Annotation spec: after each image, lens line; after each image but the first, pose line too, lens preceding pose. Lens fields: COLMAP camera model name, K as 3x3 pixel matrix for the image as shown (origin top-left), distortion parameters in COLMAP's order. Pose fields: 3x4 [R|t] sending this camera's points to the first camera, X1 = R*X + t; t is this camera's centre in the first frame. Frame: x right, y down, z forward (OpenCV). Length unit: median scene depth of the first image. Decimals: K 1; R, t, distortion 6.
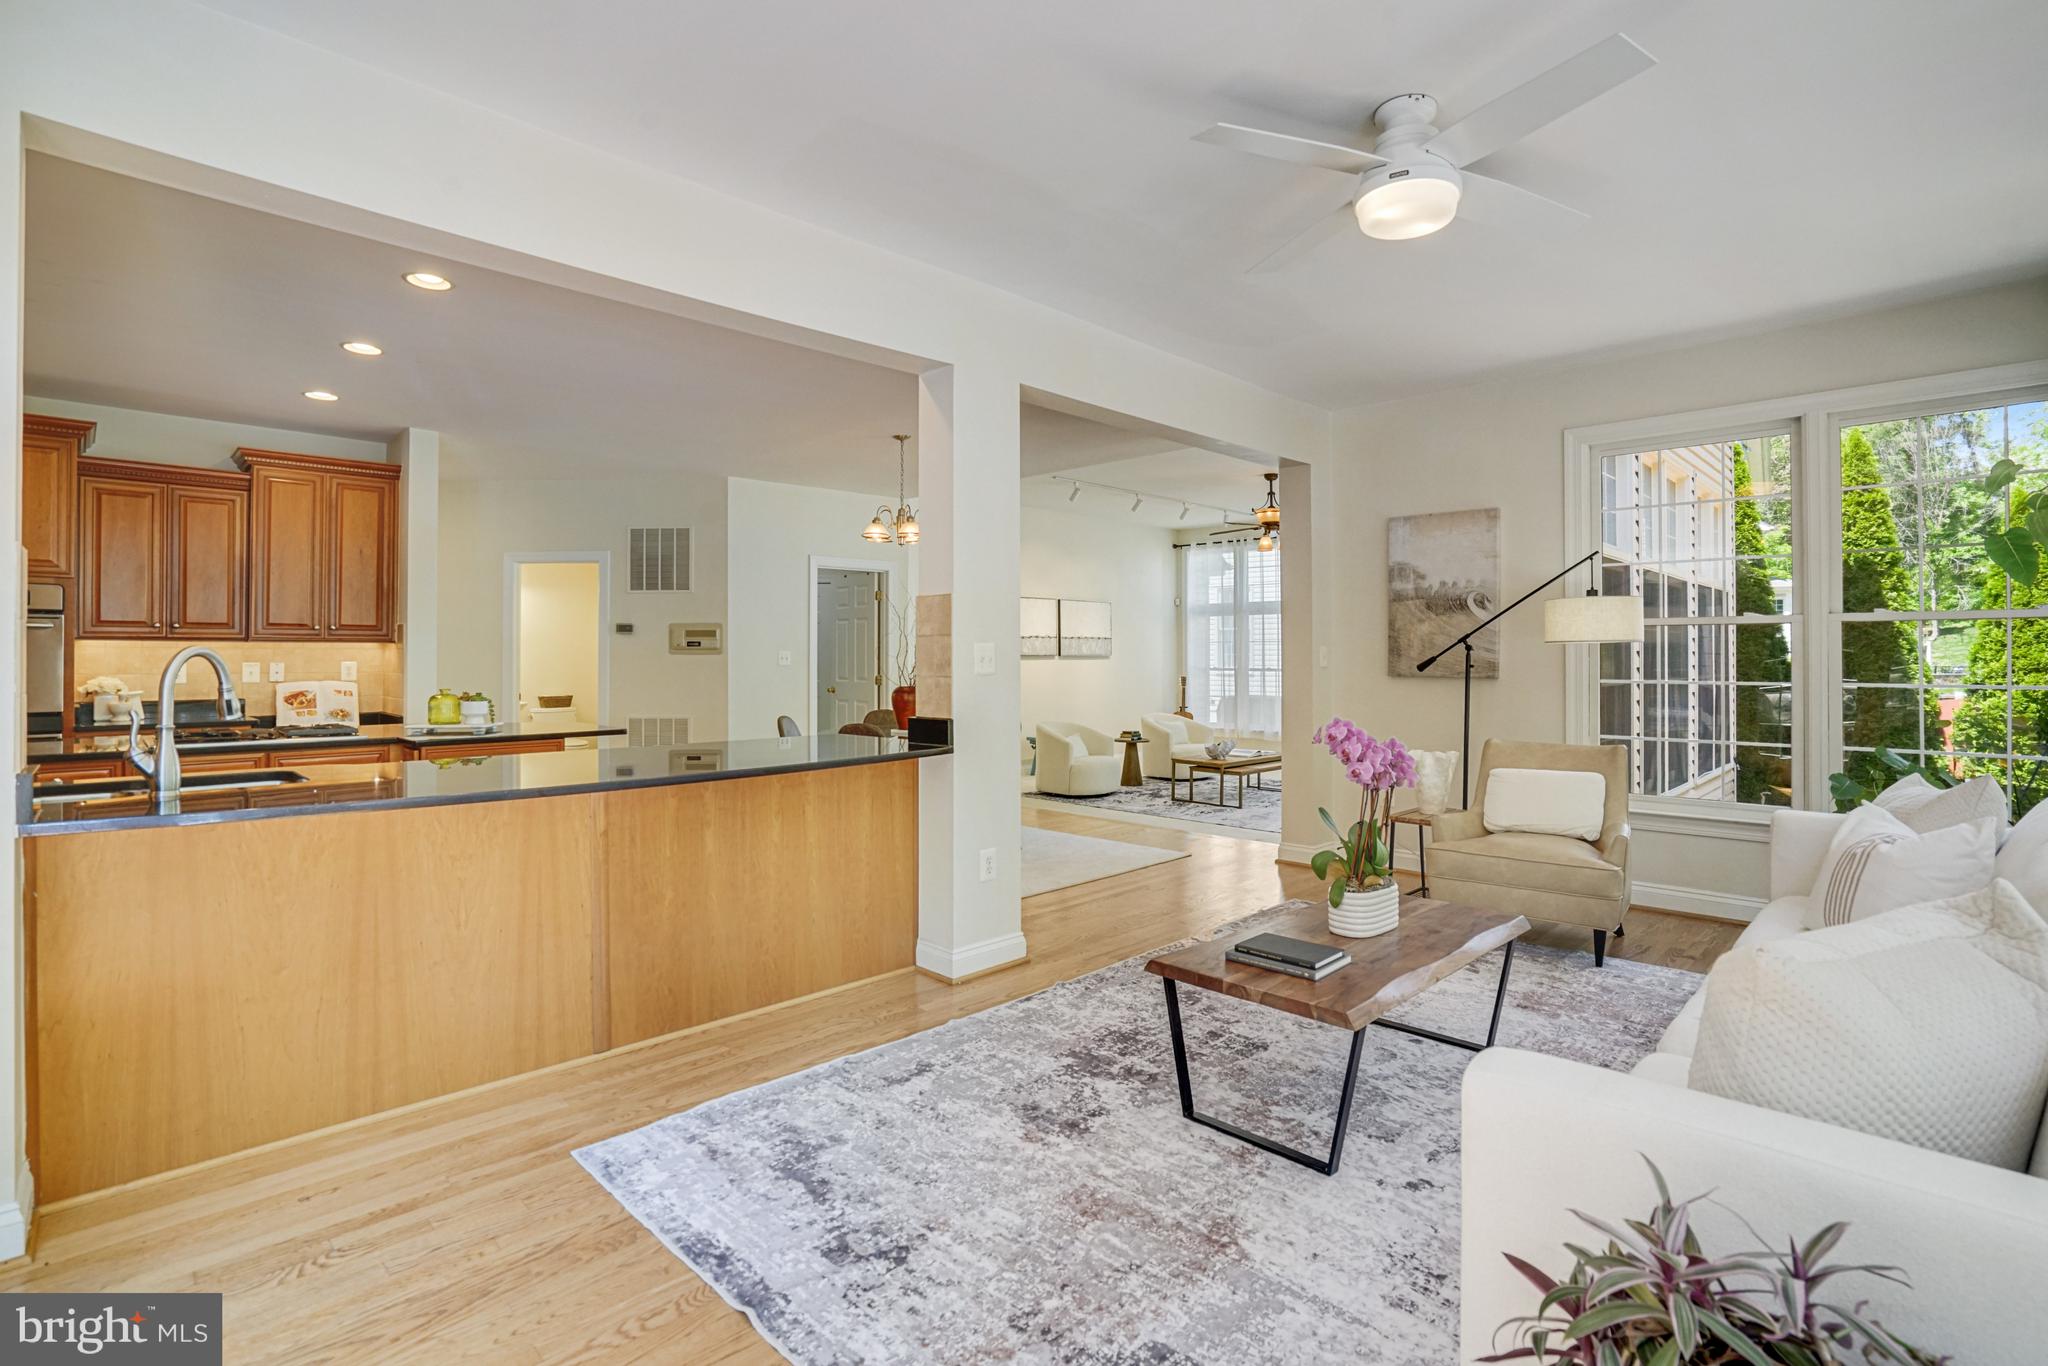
lens RADIAL K [[957.9, 0, 1020.1], [0, 957.9, 642.1], [0, 0, 1]] dist [-0.002946, -0.000099]
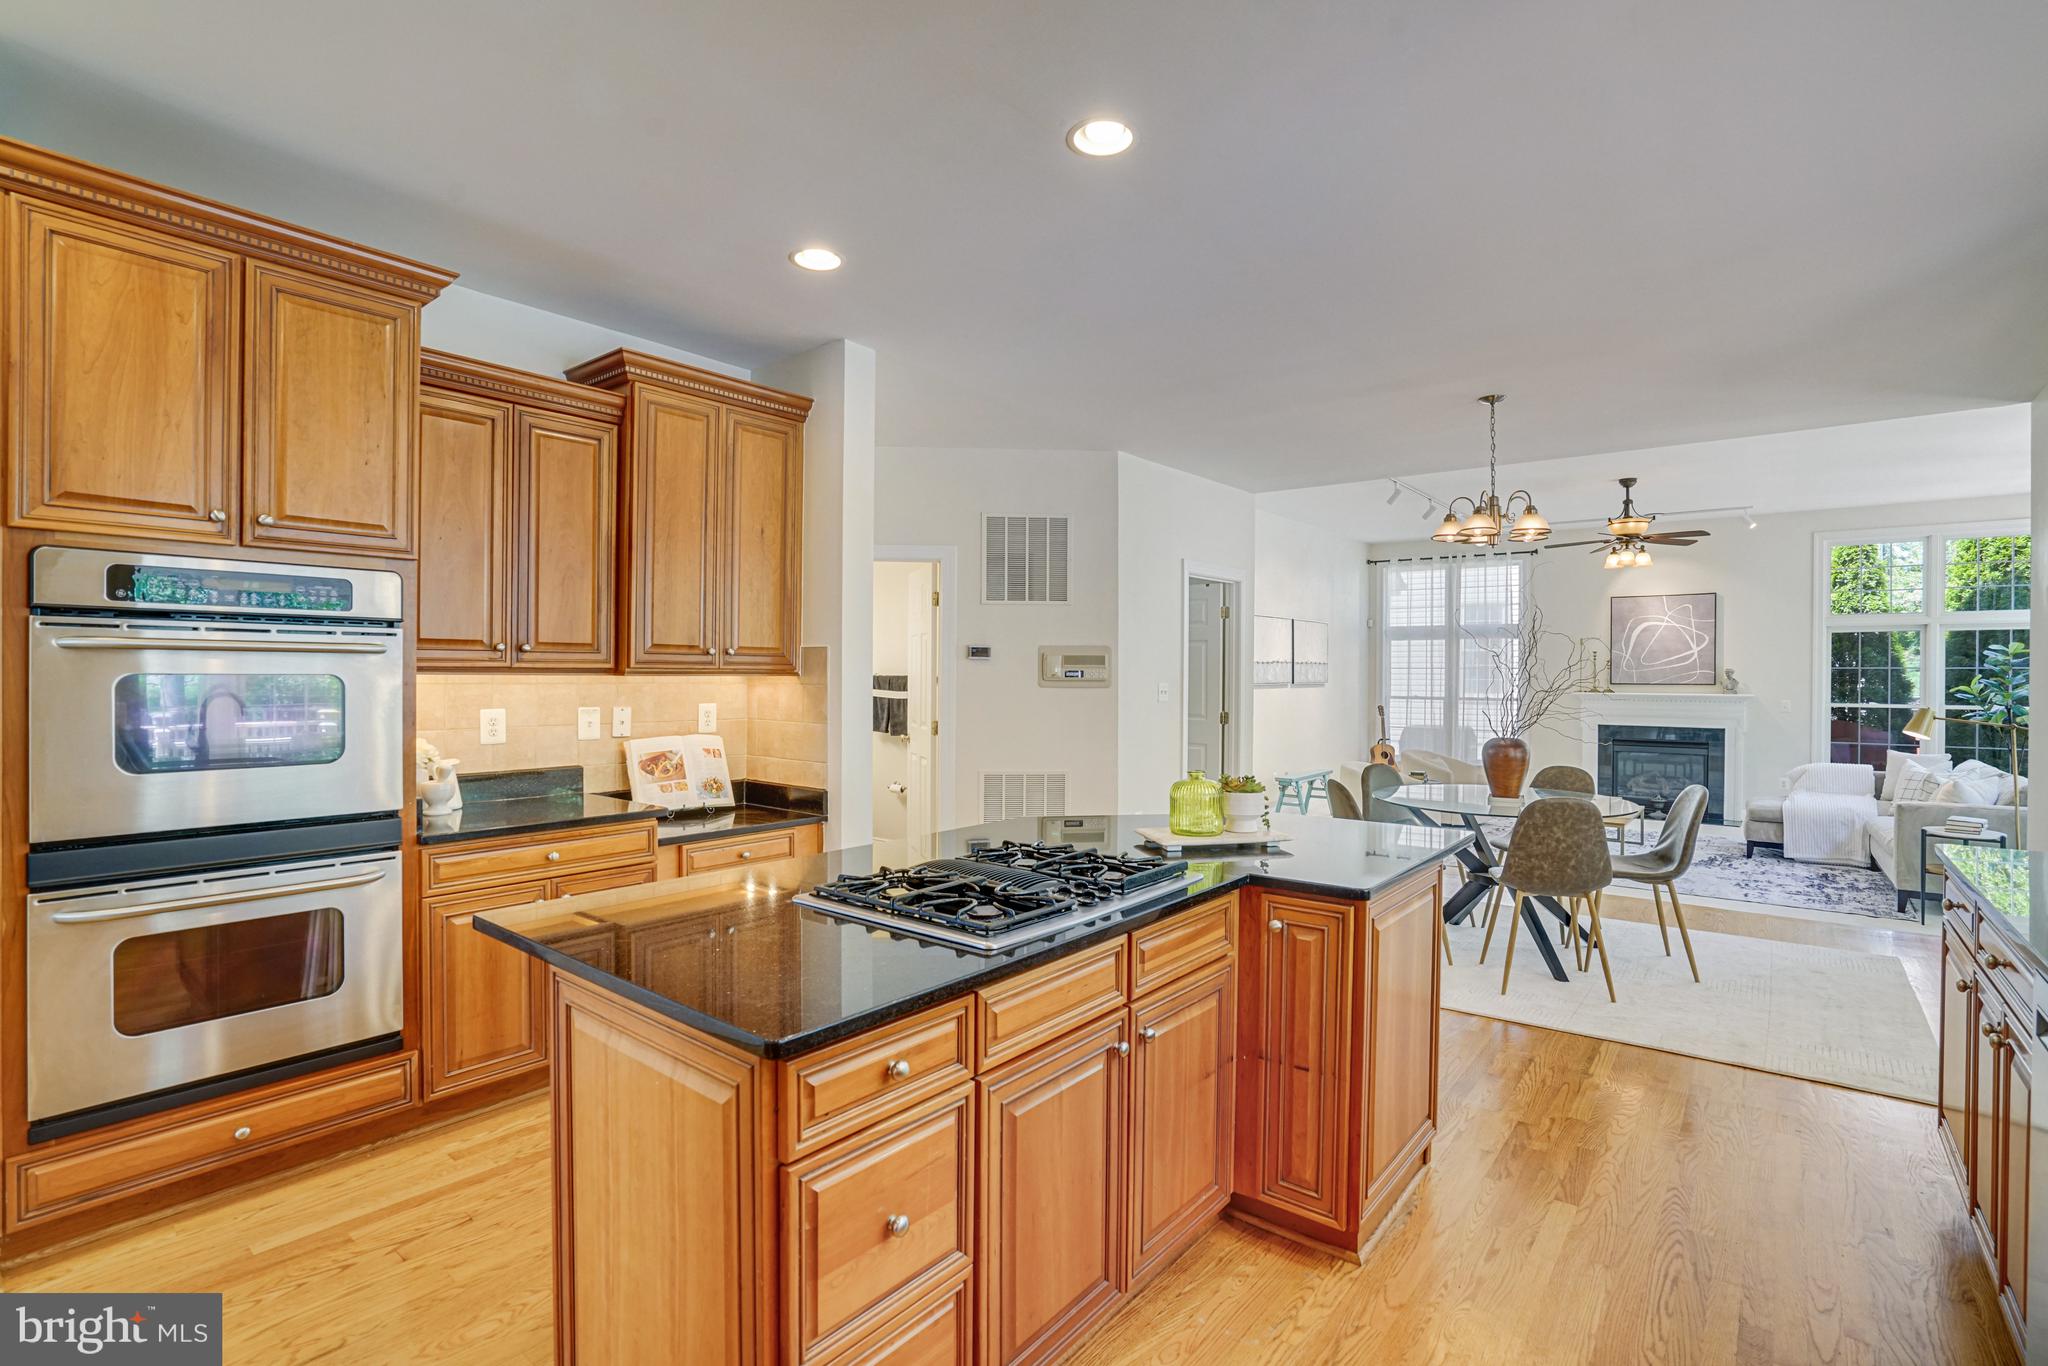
lens RADIAL K [[938.8, 0, 1036.1], [0, 938.8, 662.5], [0, 0, 1]] dist [-0.027630, 0.000164]
pose [[0.990269, 0.008245, 0.138922, -0.471881], [-0.008896, 0.999952, 0.004068, -0.009514], [-0.138882, -0.005264, 0.990295, 0.285247]]
